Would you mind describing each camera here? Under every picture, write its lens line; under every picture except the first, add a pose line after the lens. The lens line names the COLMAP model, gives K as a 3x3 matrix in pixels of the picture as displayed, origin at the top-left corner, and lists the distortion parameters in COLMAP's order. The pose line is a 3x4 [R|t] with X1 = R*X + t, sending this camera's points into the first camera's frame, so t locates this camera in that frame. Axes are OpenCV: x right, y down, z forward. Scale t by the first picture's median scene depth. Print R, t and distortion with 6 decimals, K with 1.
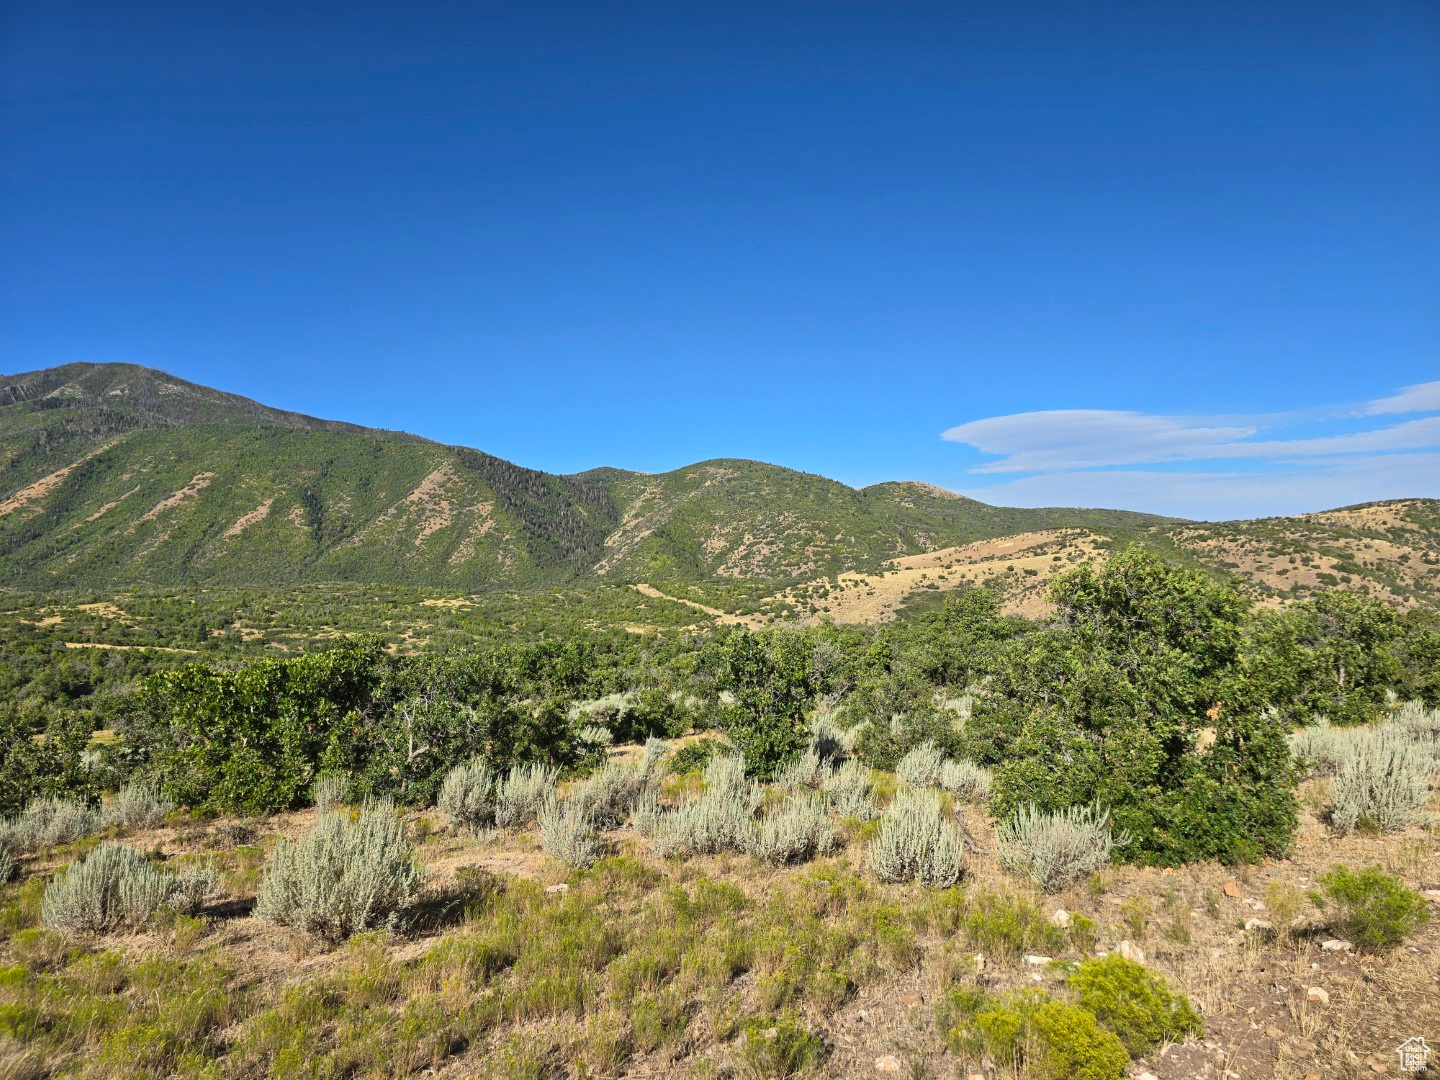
lens RADIAL K [[963.2, 0, 715.0], [0, 963.2, 557.6], [0, 0, 1]] dist [0.063535, -0.060066]
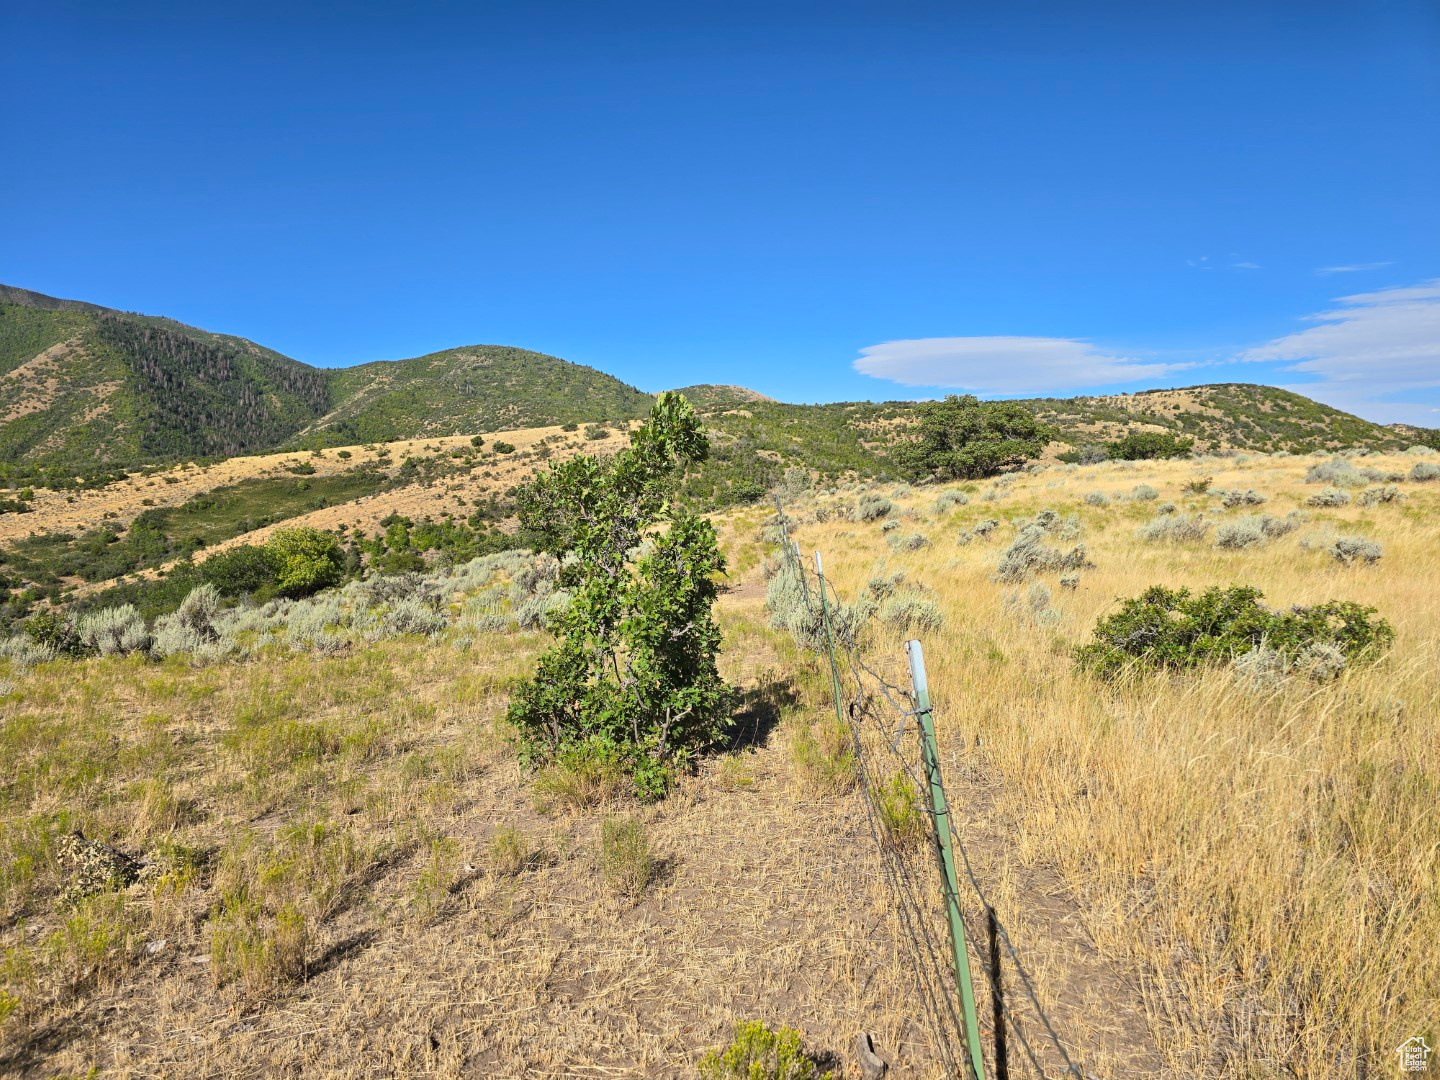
lens RADIAL K [[963.2, 0, 711.4], [0, 963.2, 521.7], [0, 0, 1]] dist [0.063535, -0.060066]
pose [[0.996343, 0.012486, 0.084532, 0.175745], [-0.015973, 0.999044, 0.040696, 0.014280], [-0.083943, -0.041898, 0.995589, 0.196617]]
